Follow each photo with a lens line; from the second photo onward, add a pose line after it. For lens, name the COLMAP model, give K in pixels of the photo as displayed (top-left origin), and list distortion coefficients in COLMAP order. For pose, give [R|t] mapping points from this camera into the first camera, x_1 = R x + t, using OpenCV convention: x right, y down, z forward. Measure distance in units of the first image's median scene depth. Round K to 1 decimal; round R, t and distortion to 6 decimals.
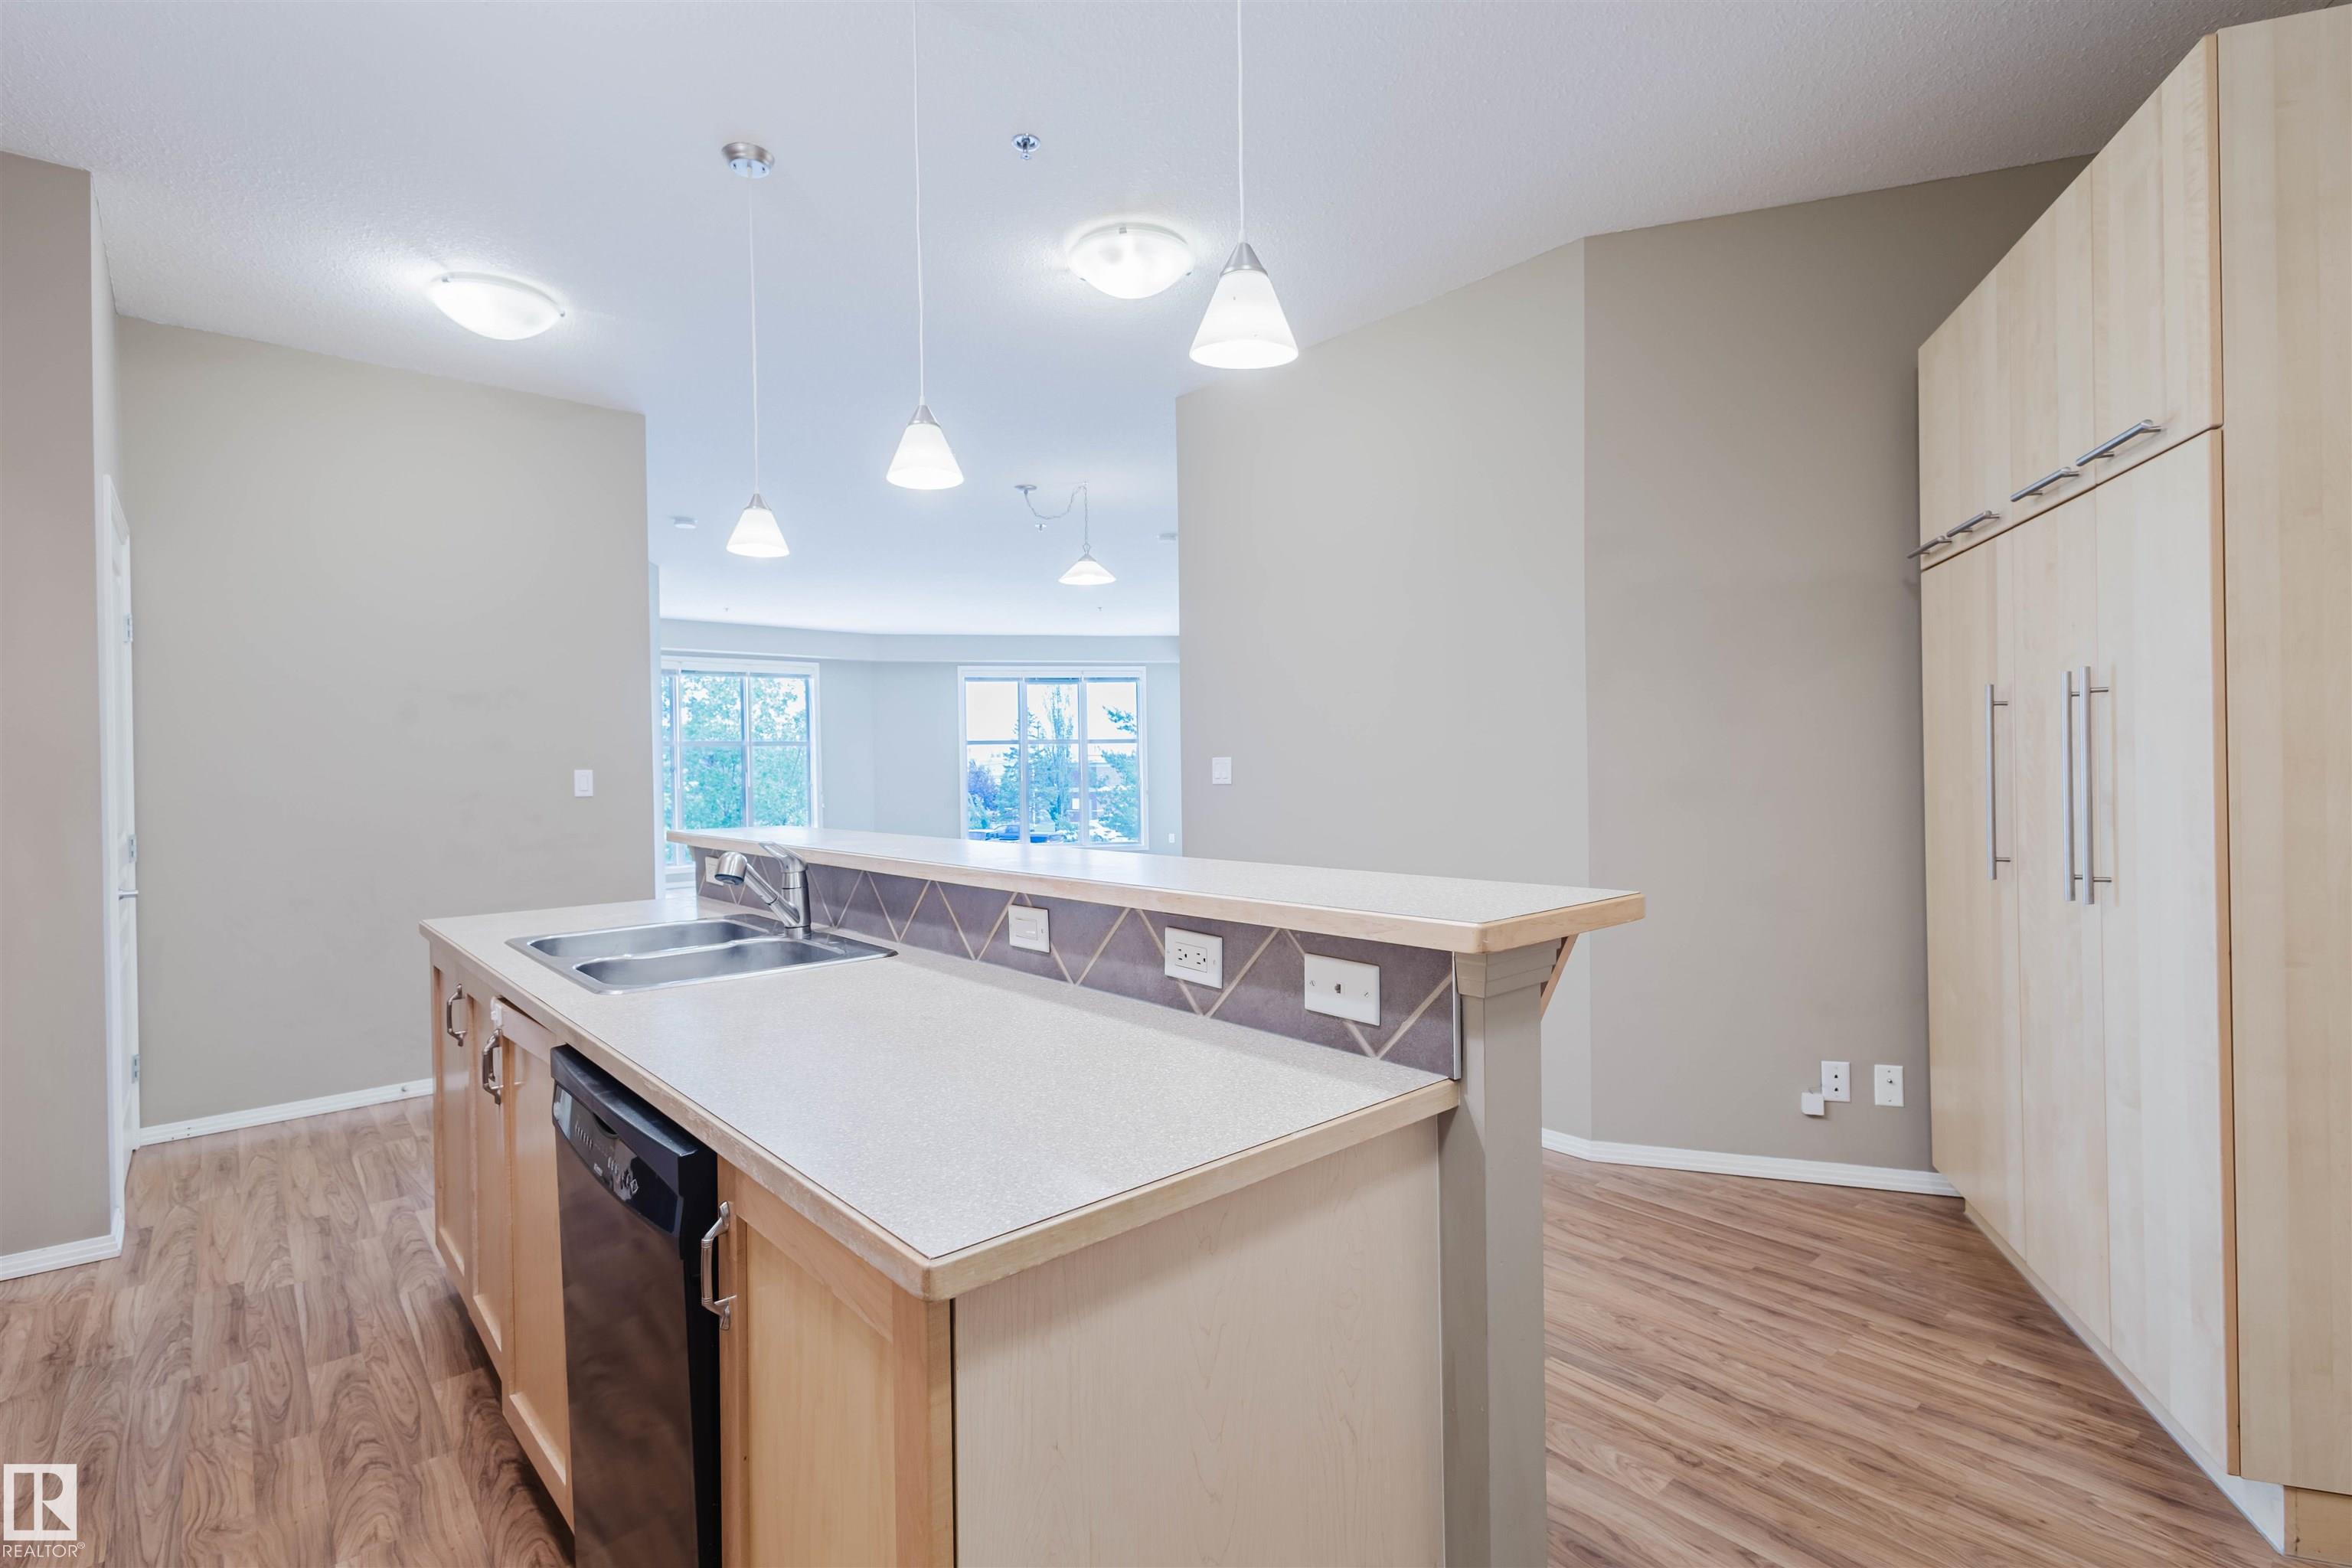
lens RADIAL K [[1083.9, 0, 1182.5], [0, 1083.9, 778.4], [0, 0, 1]] dist [0.014817, -0.006085]
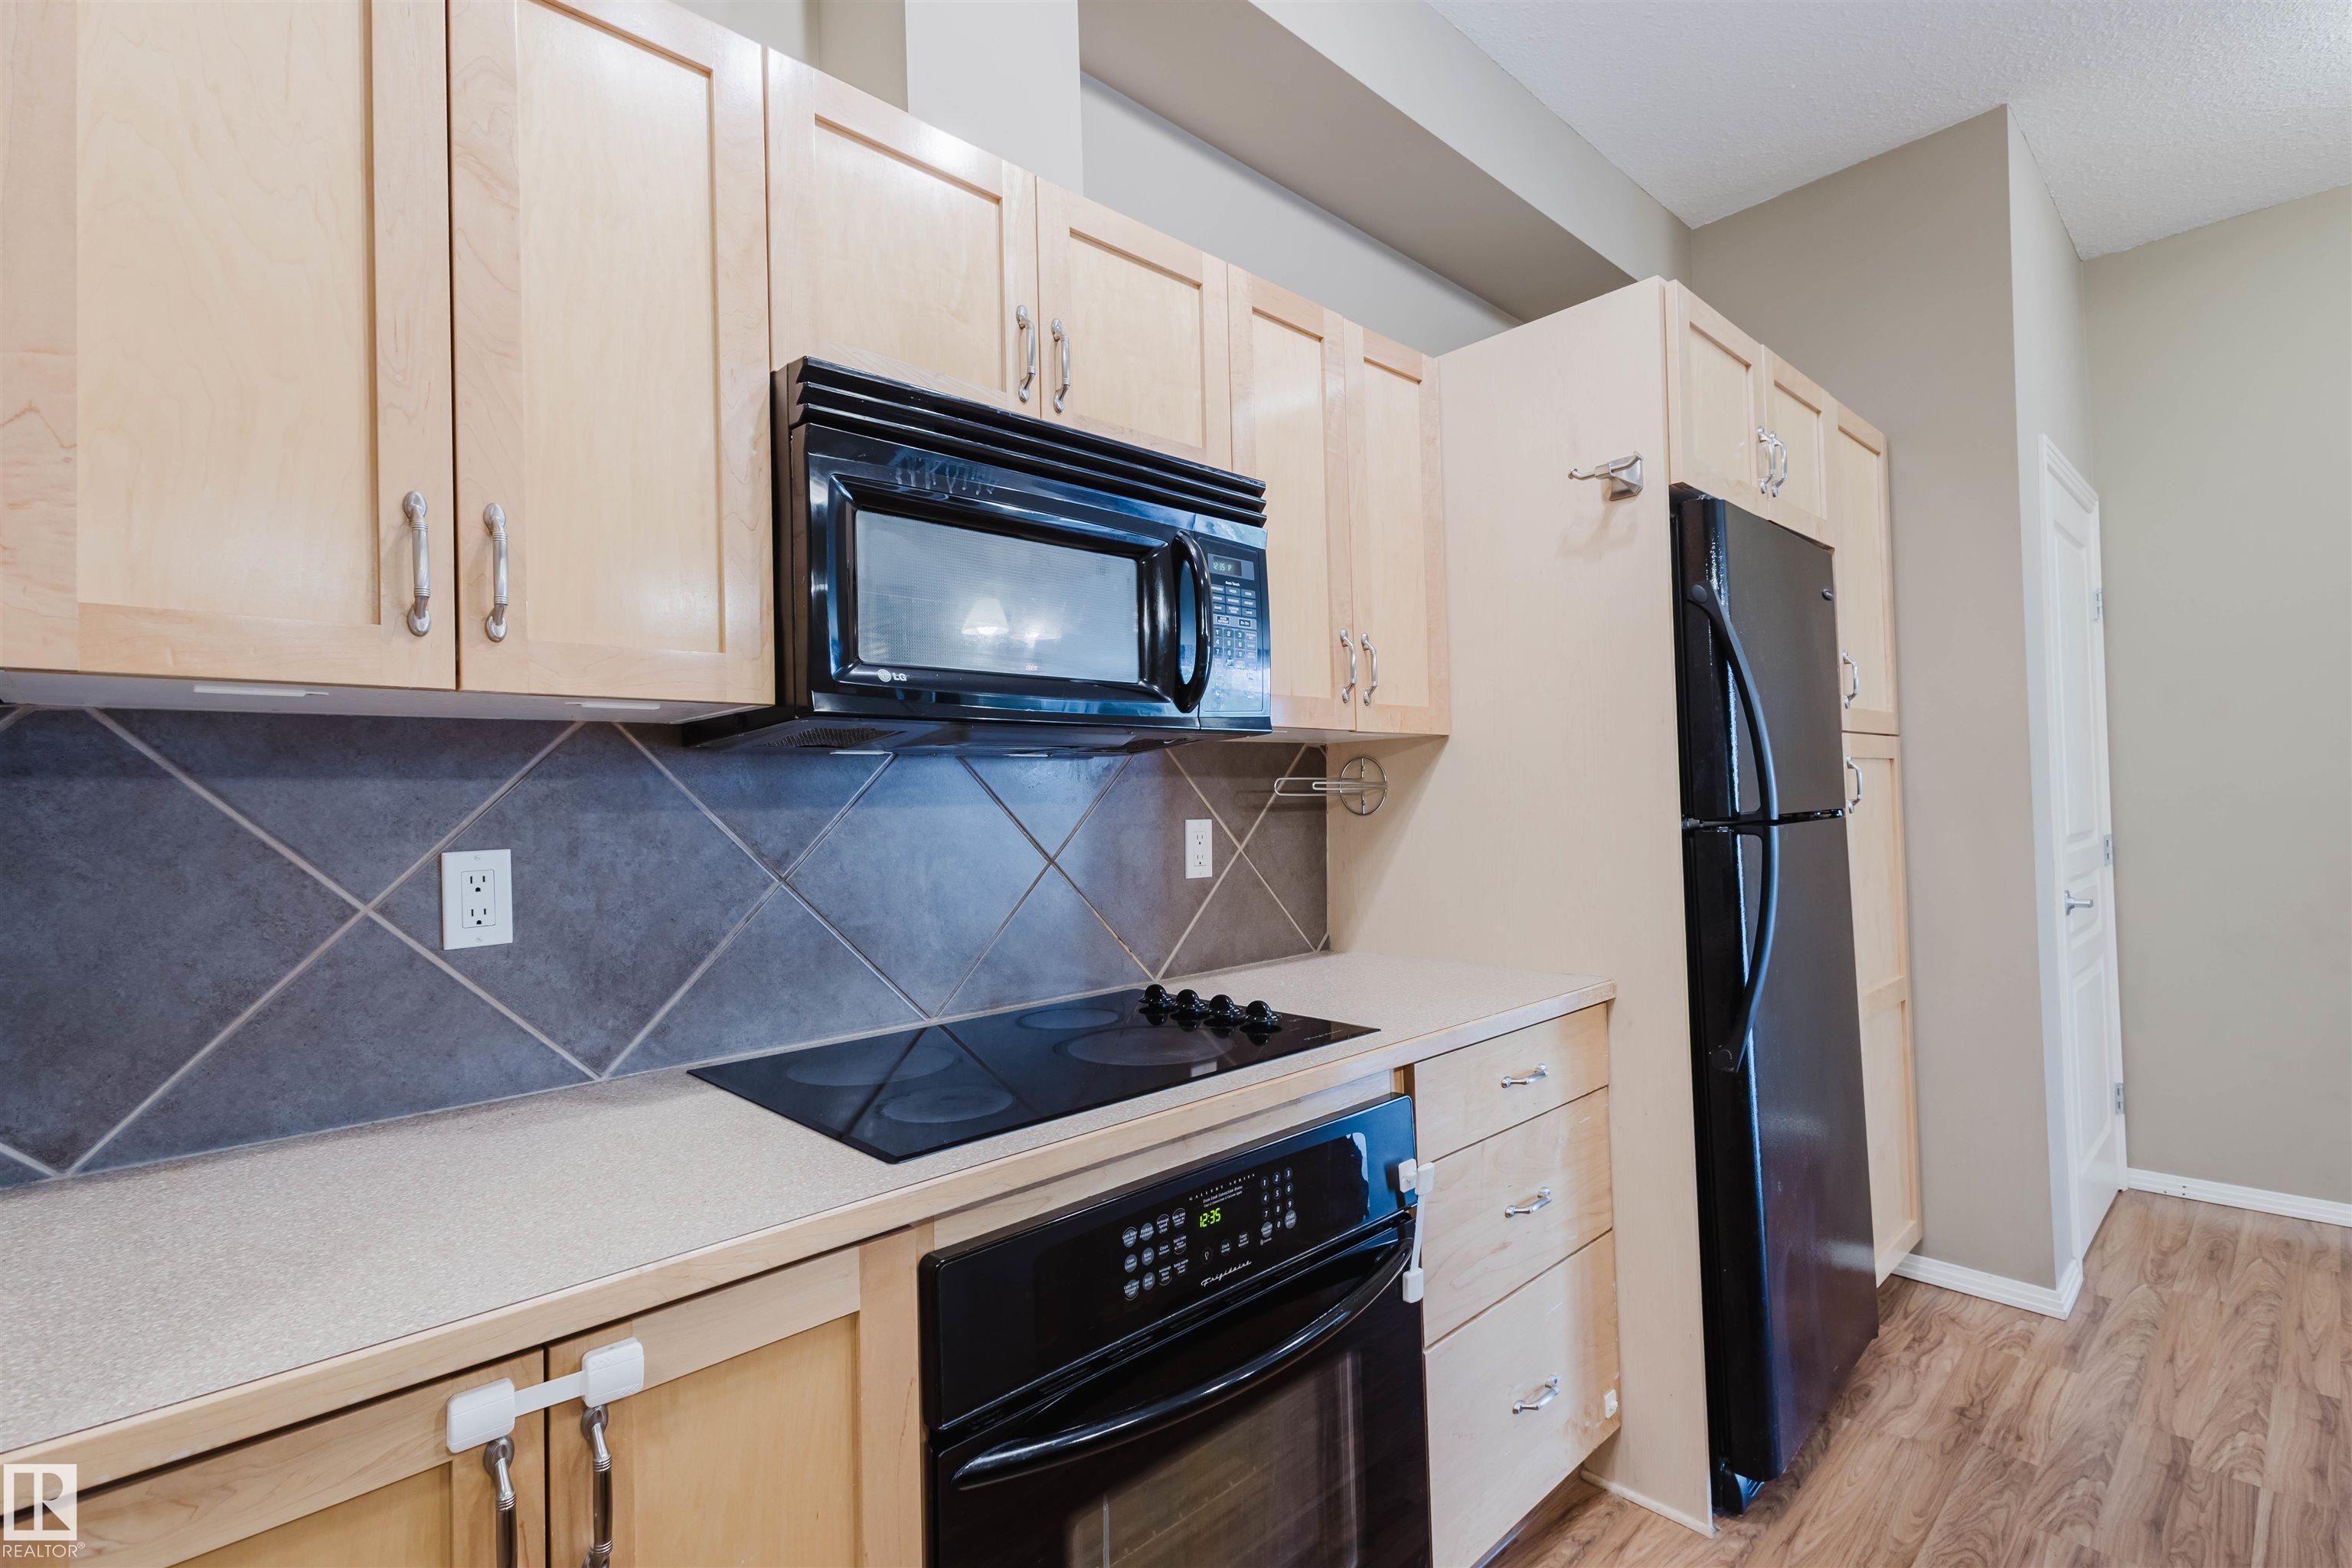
lens RADIAL K [[1083.9, 0, 1167.7], [0, 1083.9, 777.2], [0, 0, 1]] dist [0.014817, -0.006085]
pose [[0.029853, -0.009740, -0.999507, -0.131362], [0.016134, 0.999827, -0.009262, 0.000394], [0.999424, -0.015849, 0.030005, 0.295516]]
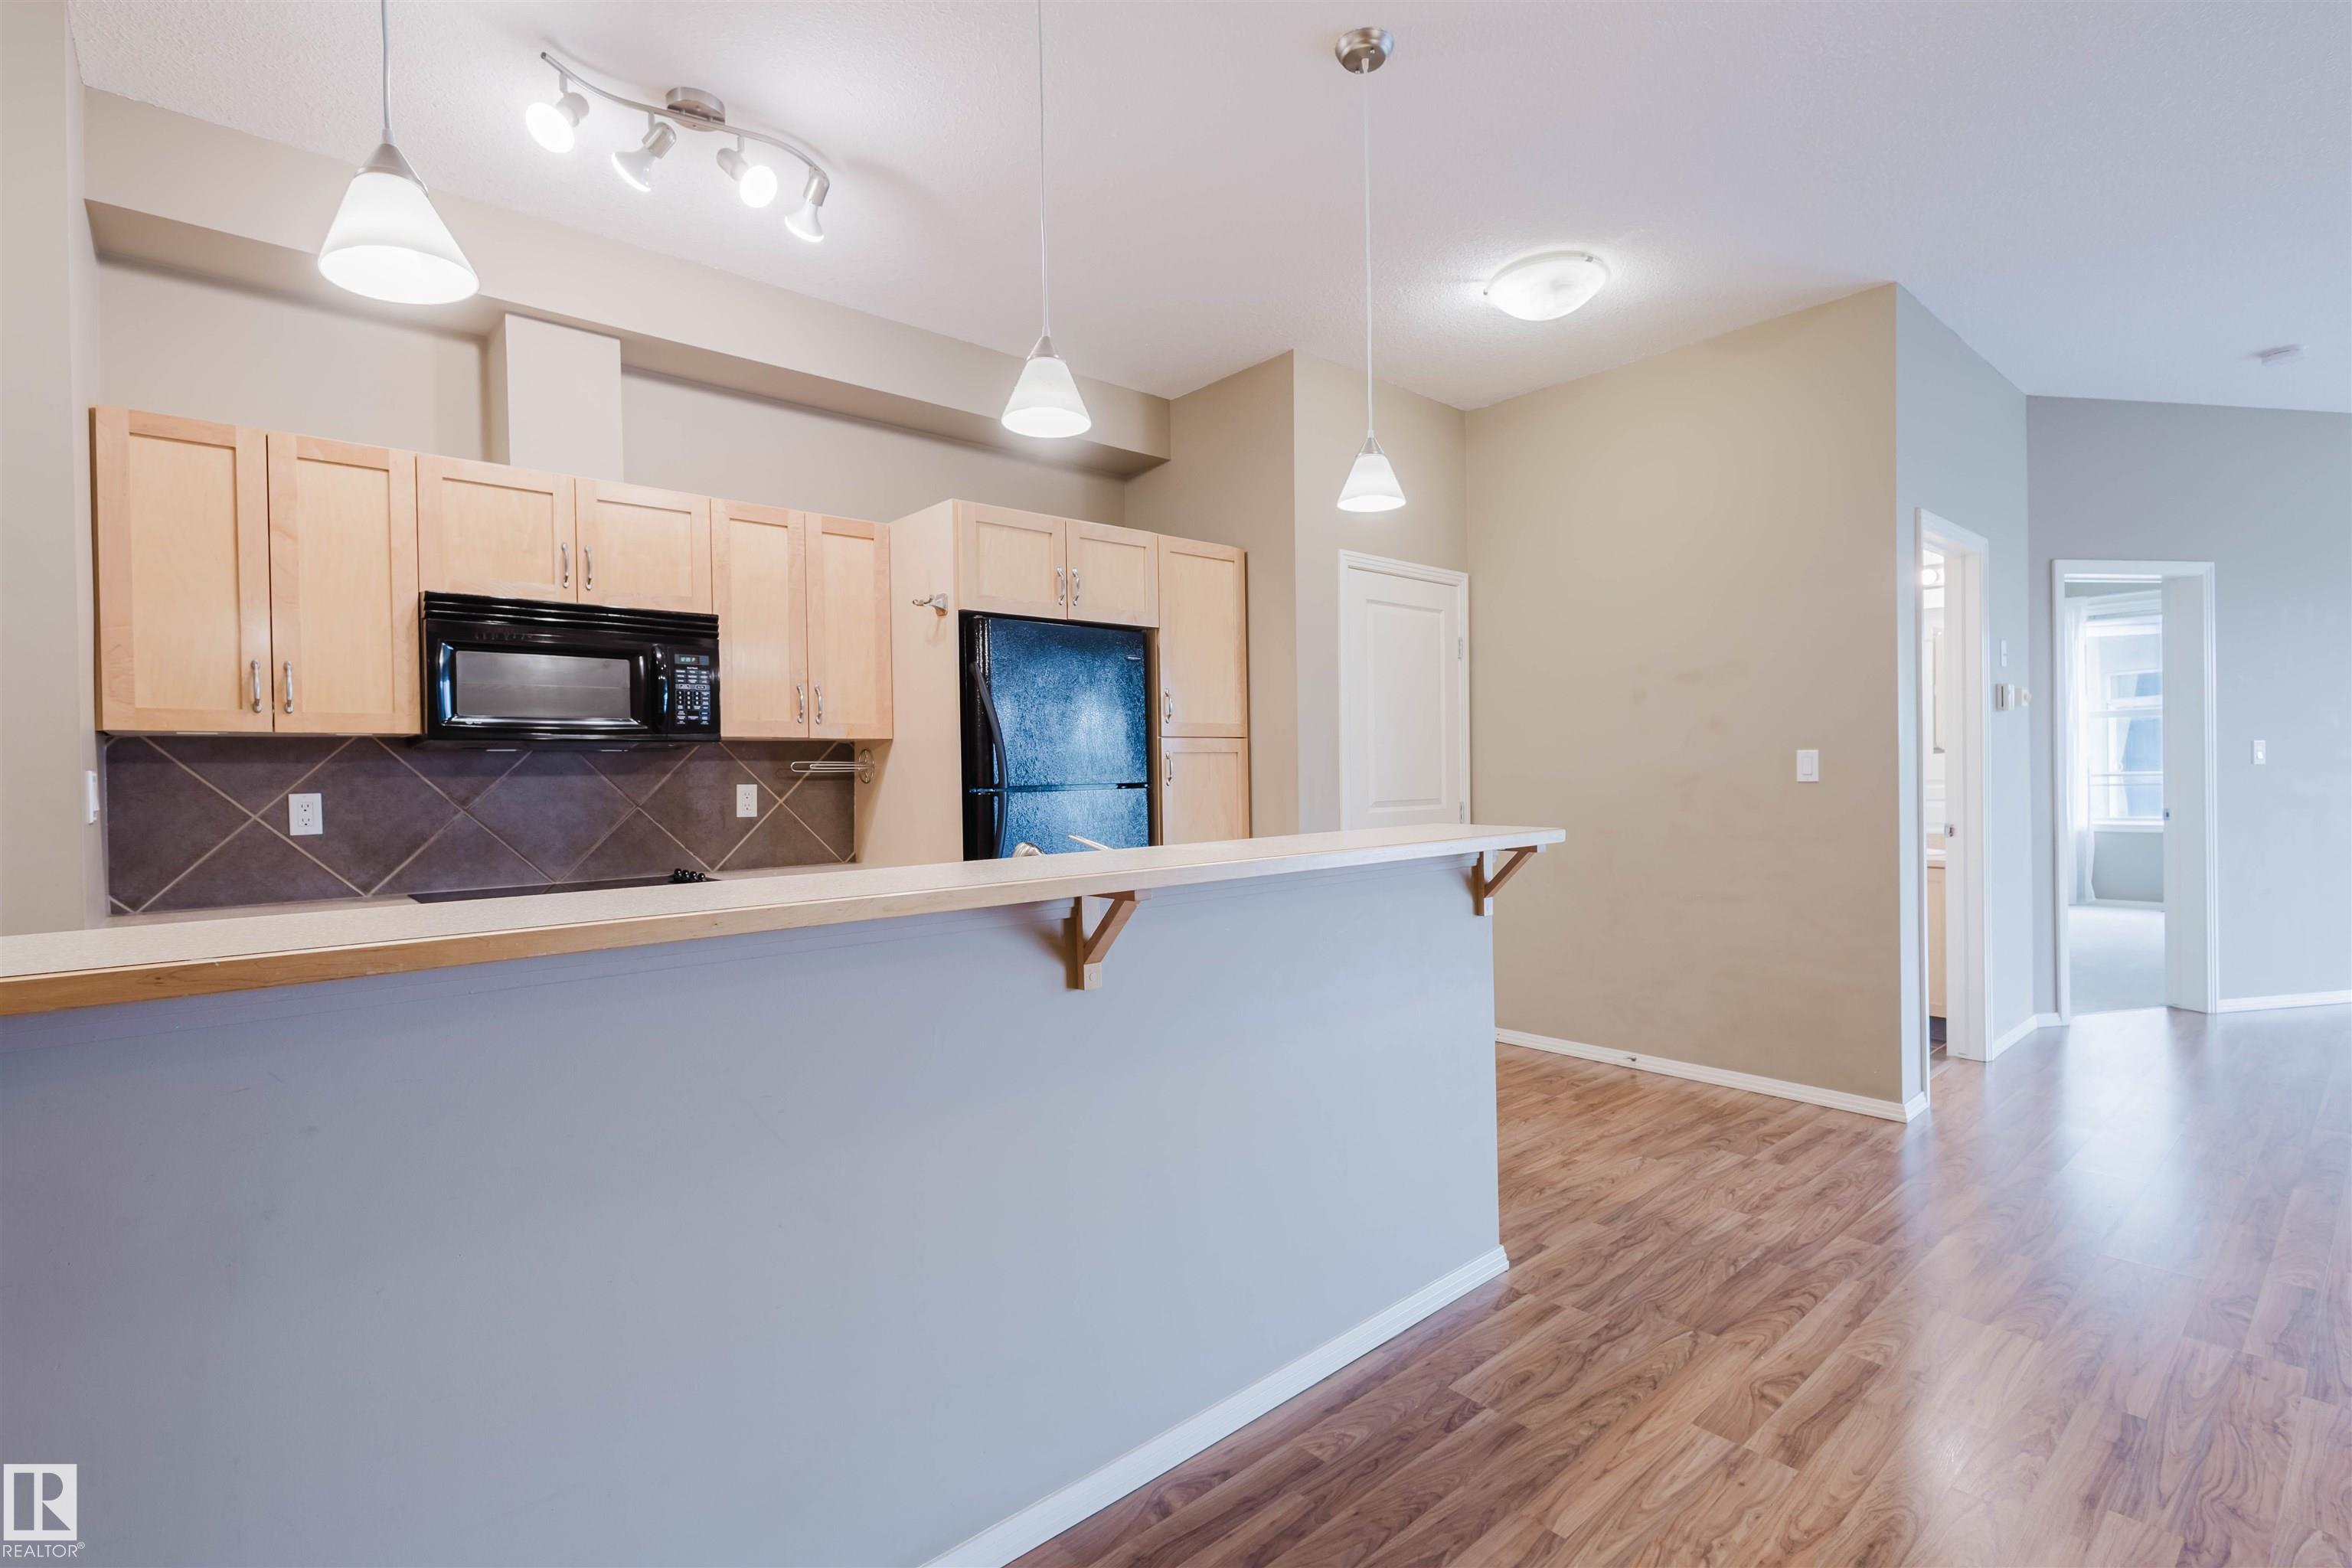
lens RADIAL K [[1083.9, 0, 1171.6], [0, 1083.9, 779.6], [0, 0, 1]] dist [0.014817, -0.006085]
pose [[-0.003843, 0.024272, -0.999698, 0.524256], [0.004798, 0.999694, 0.024253, -0.014589], [0.999981, -0.004704, -0.003959, 0.926473]]
